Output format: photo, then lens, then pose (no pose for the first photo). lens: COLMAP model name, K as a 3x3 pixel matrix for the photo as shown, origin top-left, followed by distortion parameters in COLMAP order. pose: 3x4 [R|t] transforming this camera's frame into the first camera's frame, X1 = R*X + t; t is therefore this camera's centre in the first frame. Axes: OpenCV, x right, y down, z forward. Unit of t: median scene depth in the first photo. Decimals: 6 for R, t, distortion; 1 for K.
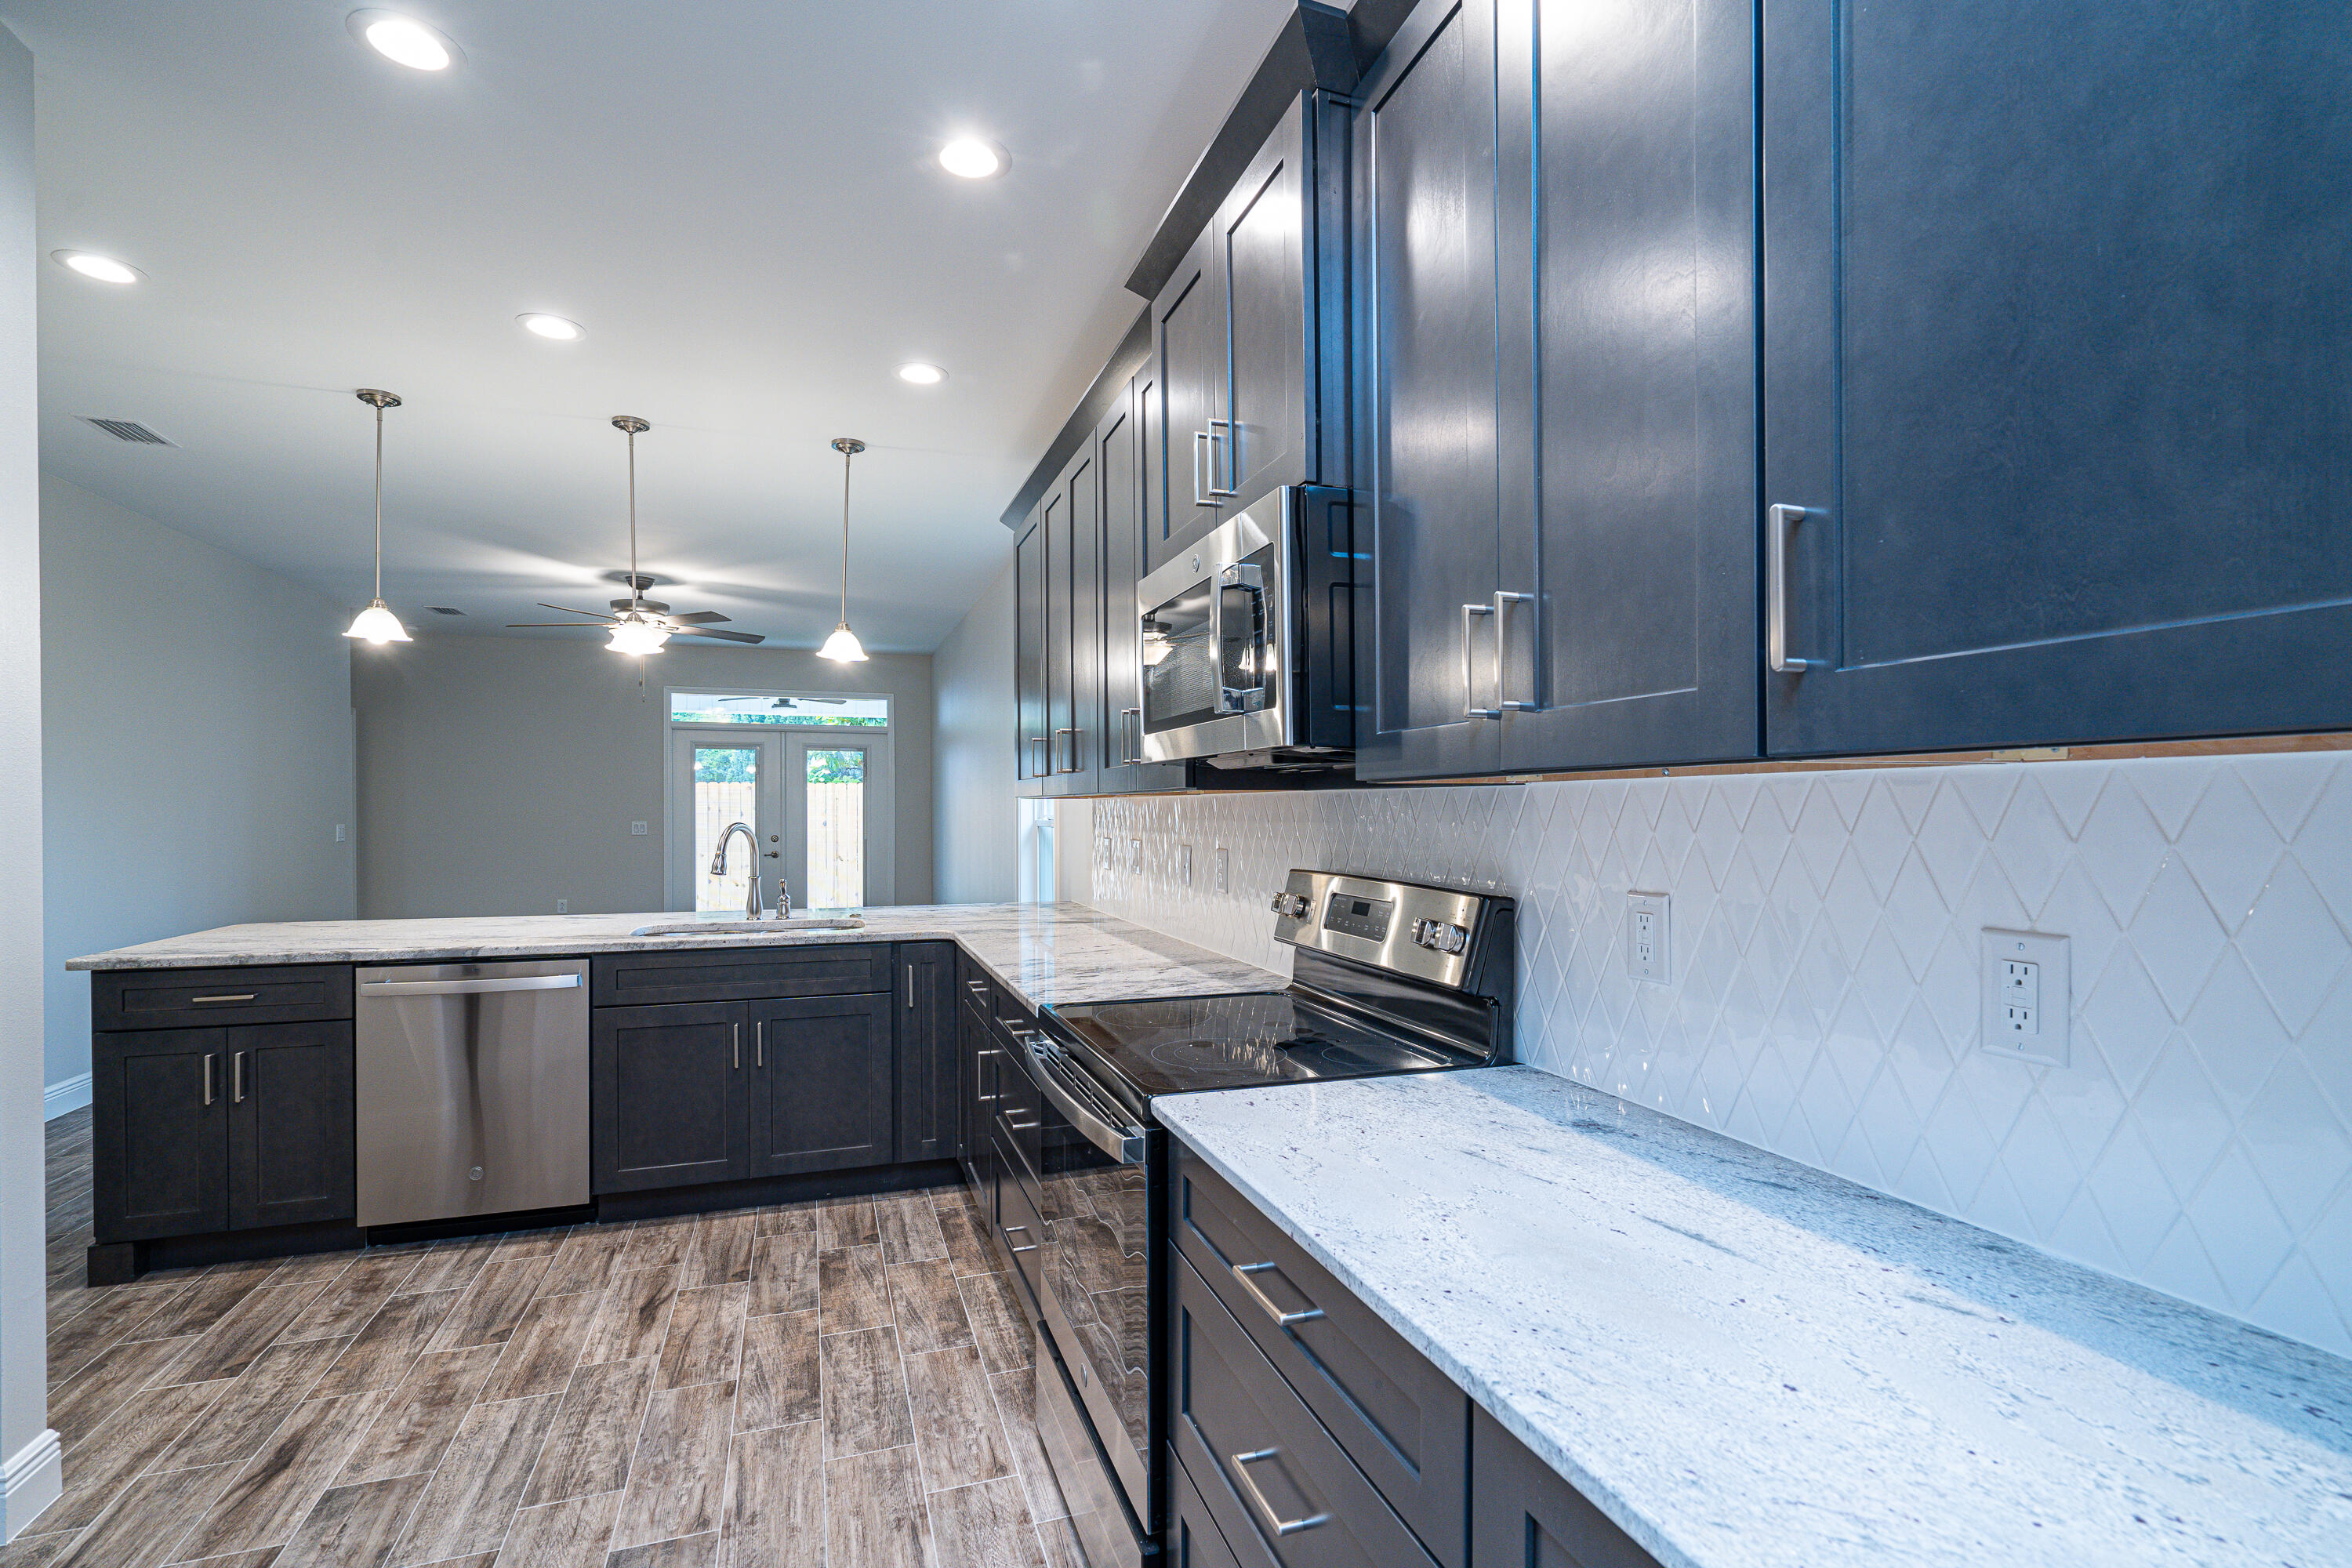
lens RADIAL K [[1084.5, 0, 1181.5], [0, 1084.5, 805.9], [0, 0, 1]] dist [-0.003664, 0.001332]
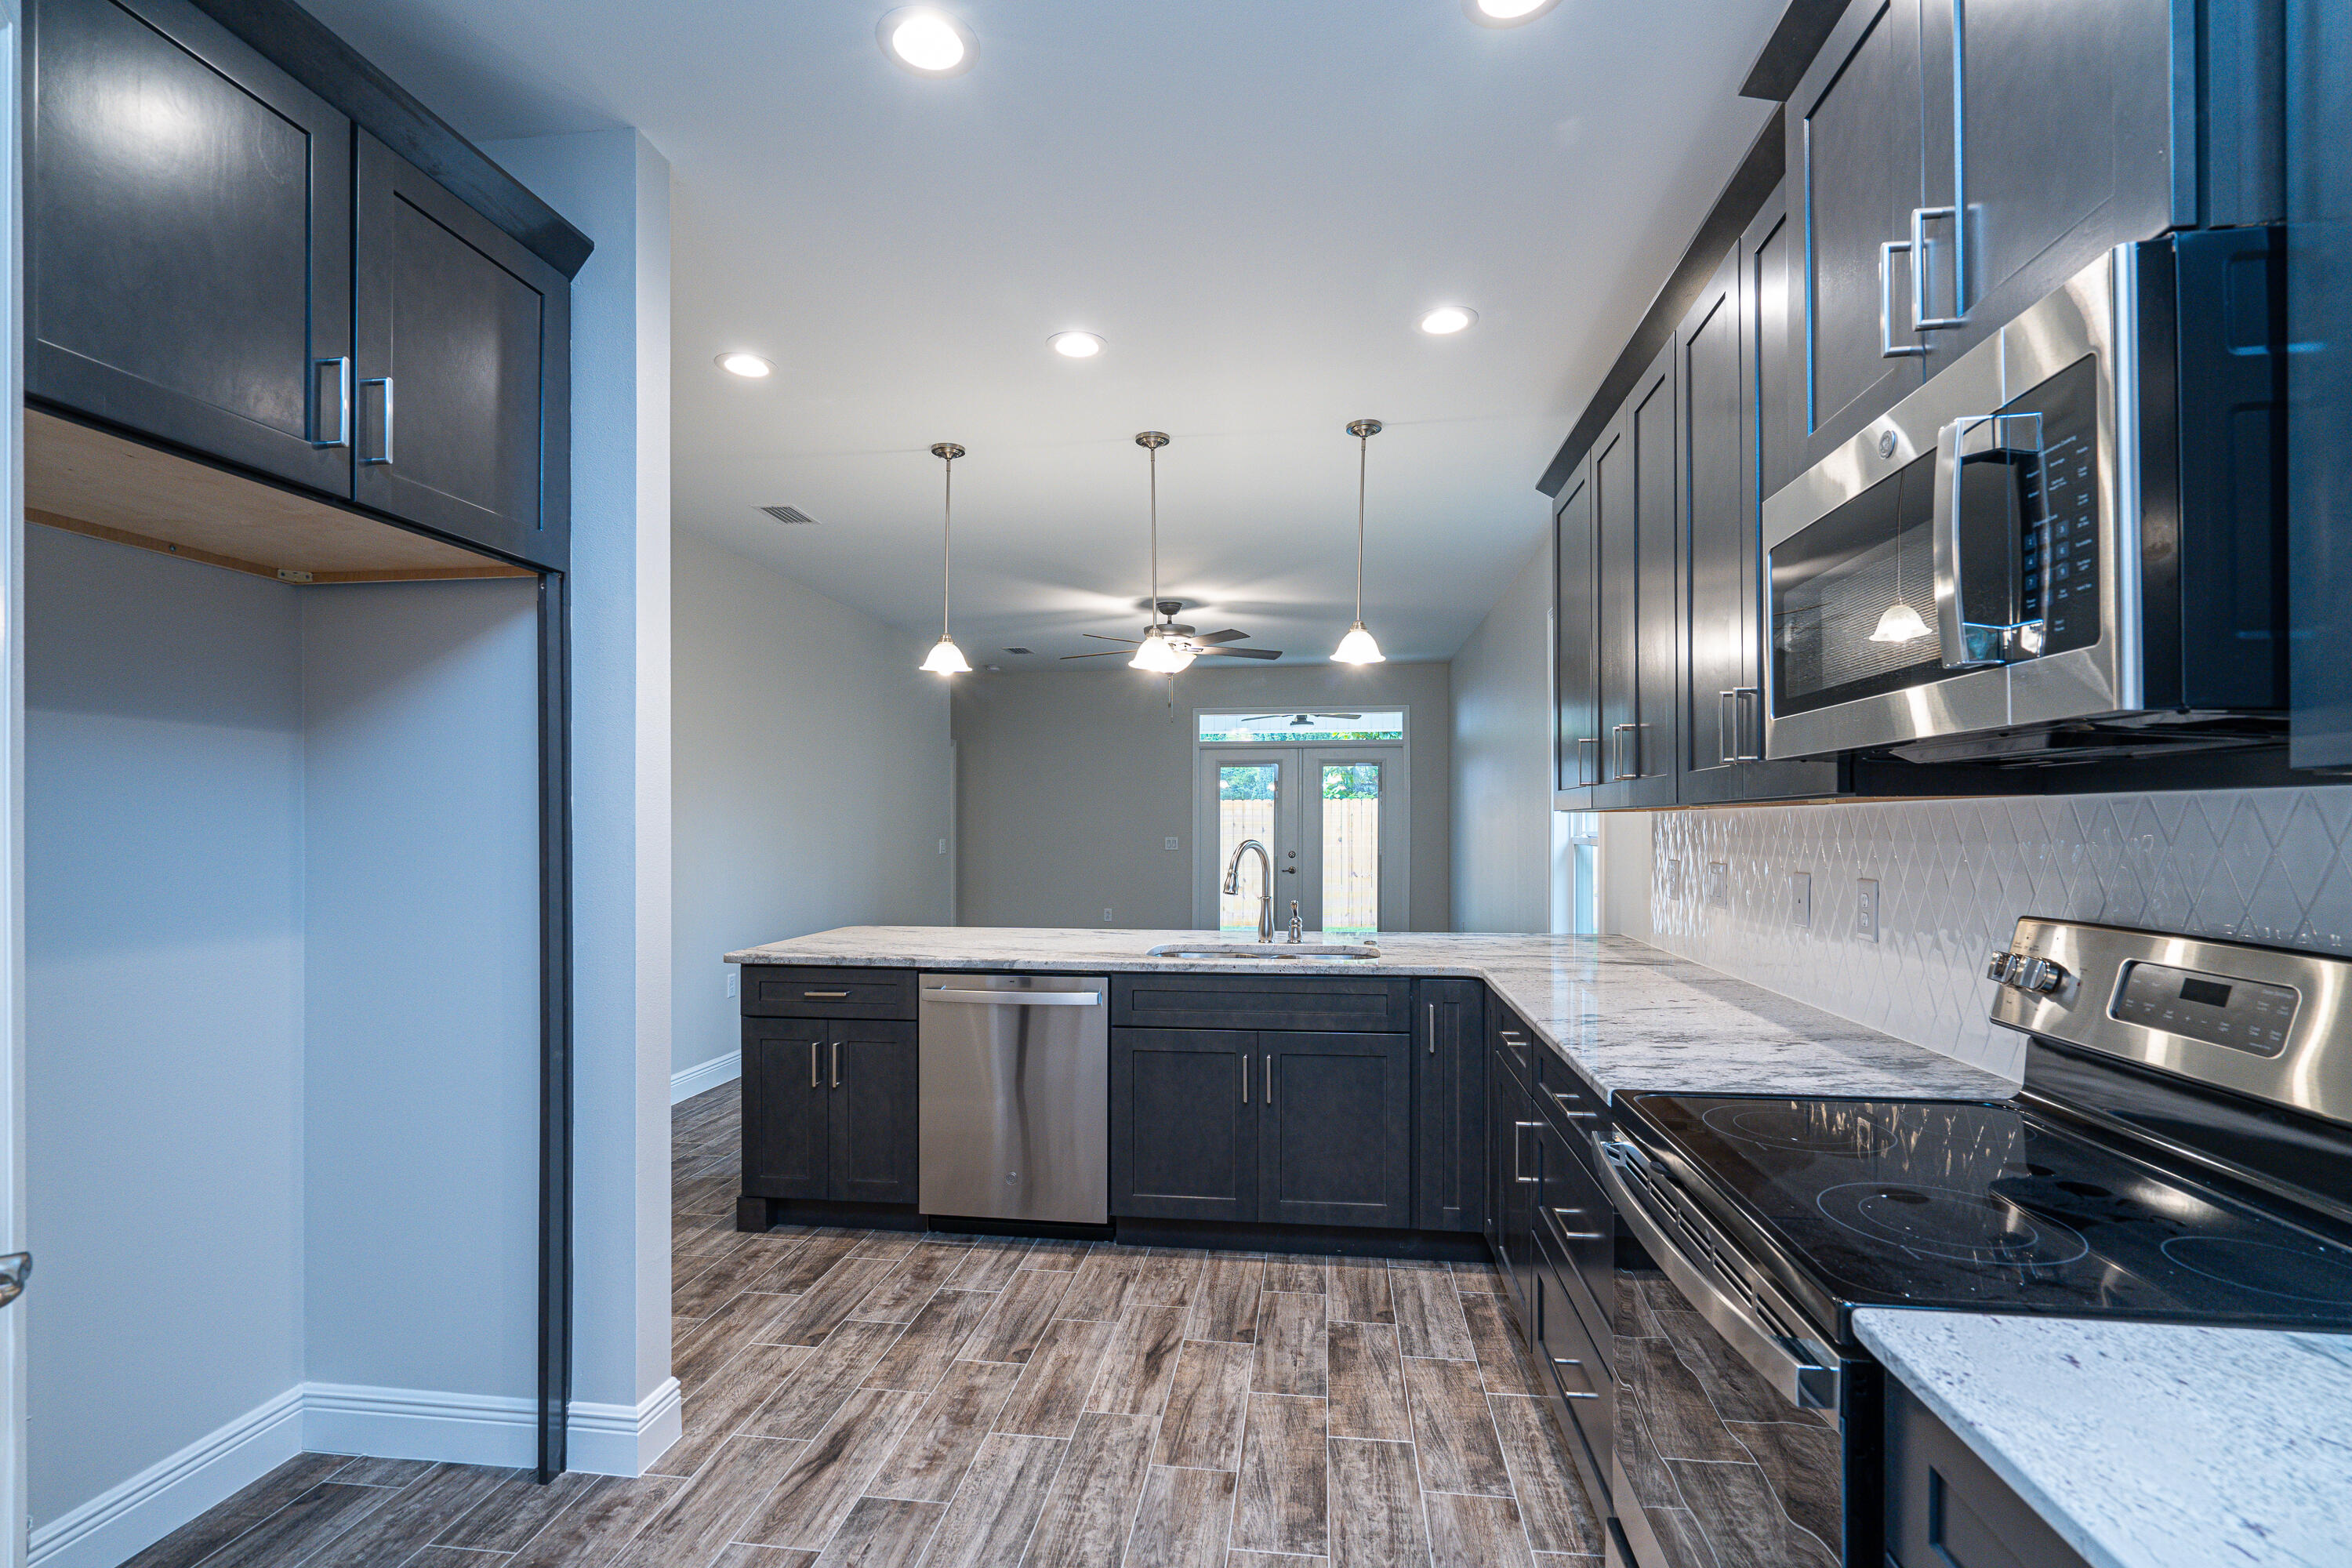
lens RADIAL K [[1086.9, 0, 1169.1], [0, 1086.9, 879.0], [0, 0, 1]] dist [-0.001264, 0.000296]
pose [[0.889649, 0.019892, -0.456212, -0.056253], [0.004252, 0.998647, 0.051835, 0.000073], [0.456626, -0.048054, 0.888360, 0.182424]]
